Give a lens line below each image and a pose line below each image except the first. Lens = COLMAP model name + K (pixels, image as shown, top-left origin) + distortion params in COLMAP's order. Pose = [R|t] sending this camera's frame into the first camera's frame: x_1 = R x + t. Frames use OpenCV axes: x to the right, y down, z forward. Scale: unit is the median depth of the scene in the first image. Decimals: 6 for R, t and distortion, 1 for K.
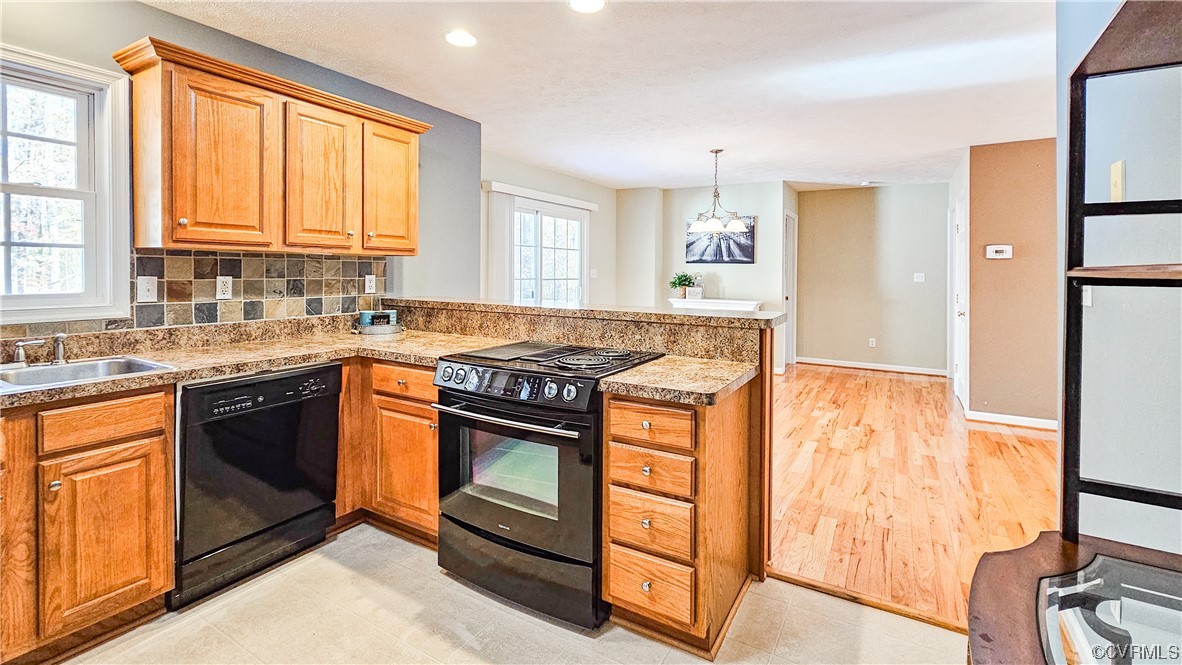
lens RADIAL K [[514.4, 0, 601.2], [0, 514.4, 270.4], [0, 0, 1]] dist [-0.001658, -0.000354]
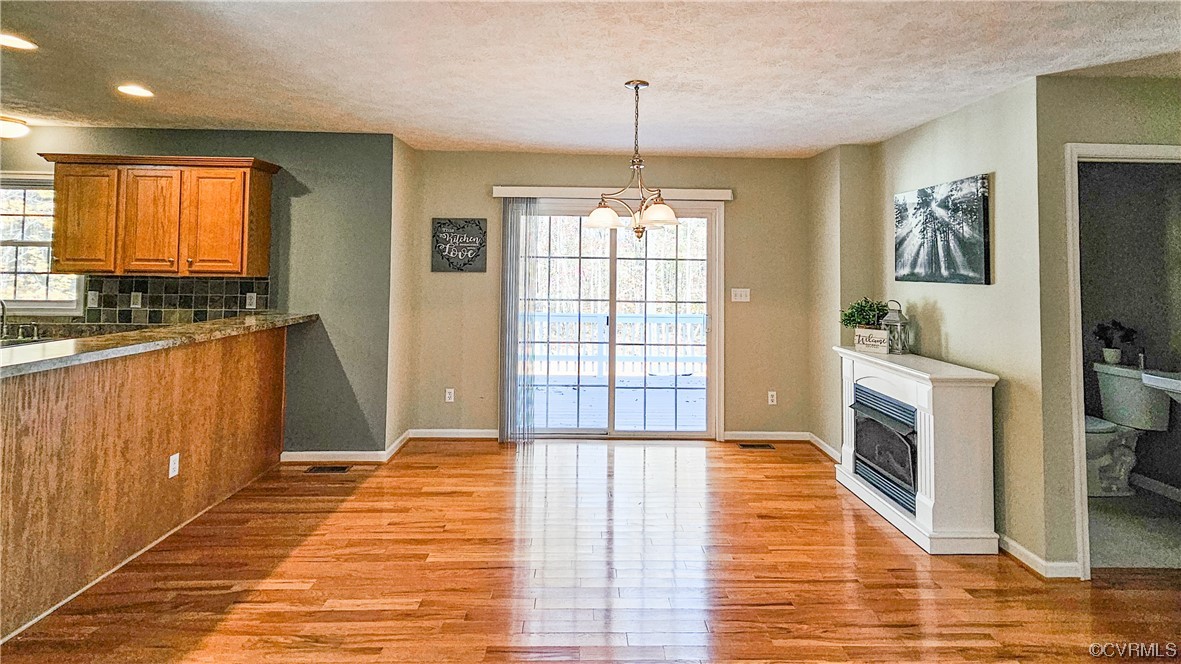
lens RADIAL K [[590.2, 0, 604.9], [0, 590.2, 247.2], [0, 0, 1]] dist [0.000828, 0.002780]
pose [[0.538829, -0.035965, -0.841647, 1.270485], [-0.007987, 0.998825, -0.047795, -0.042296], [0.842377, 0.032476, 0.537909, 1.086372]]
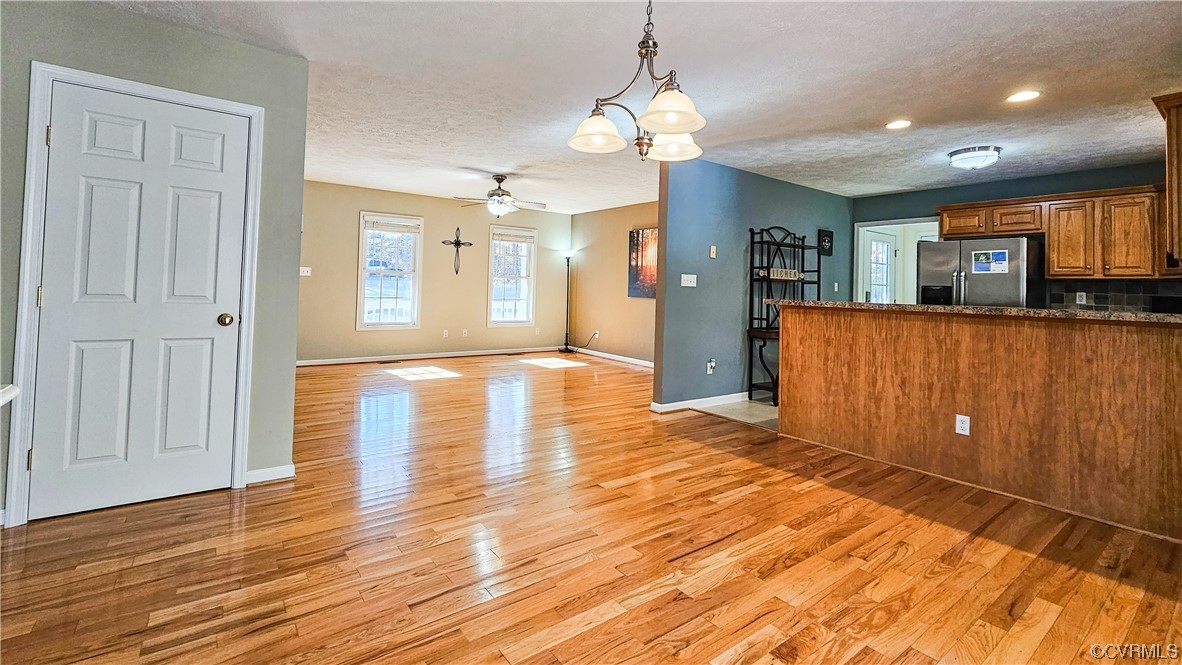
lens RADIAL K [[514.4, 0, 588.9], [0, 514.4, 280.8], [0, 0, 1]] dist [-0.001658, -0.000354]
pose [[-0.917864, -0.029635, 0.395787, 0.186762], [-0.037886, 0.999197, -0.013045, 0.058244], [-0.395083, -0.026968, -0.918250, 2.354882]]
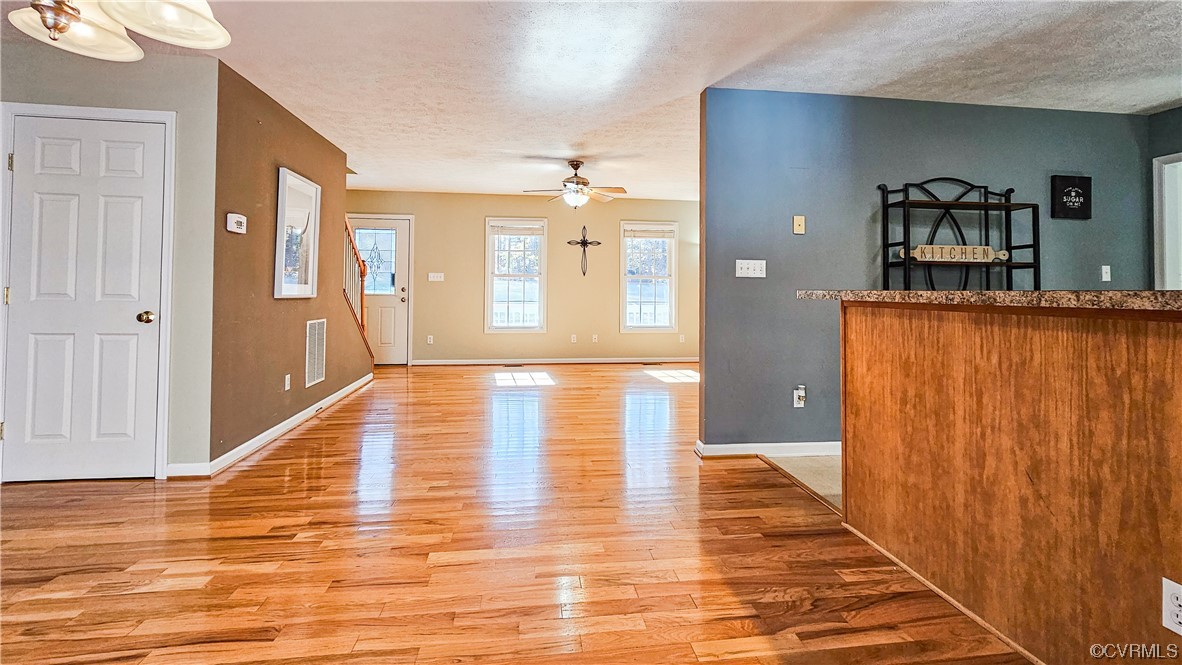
lens RADIAL K [[514.4, 0, 590.5], [0, 514.4, 282.3], [0, 0, 1]] dist [-0.001658, -0.000354]
pose [[-0.610235, -0.001969, 0.792218, -0.158417], [-0.015879, 0.999826, -0.009746, 0.071653], [-0.792061, -0.018527, -0.610160, 1.644574]]
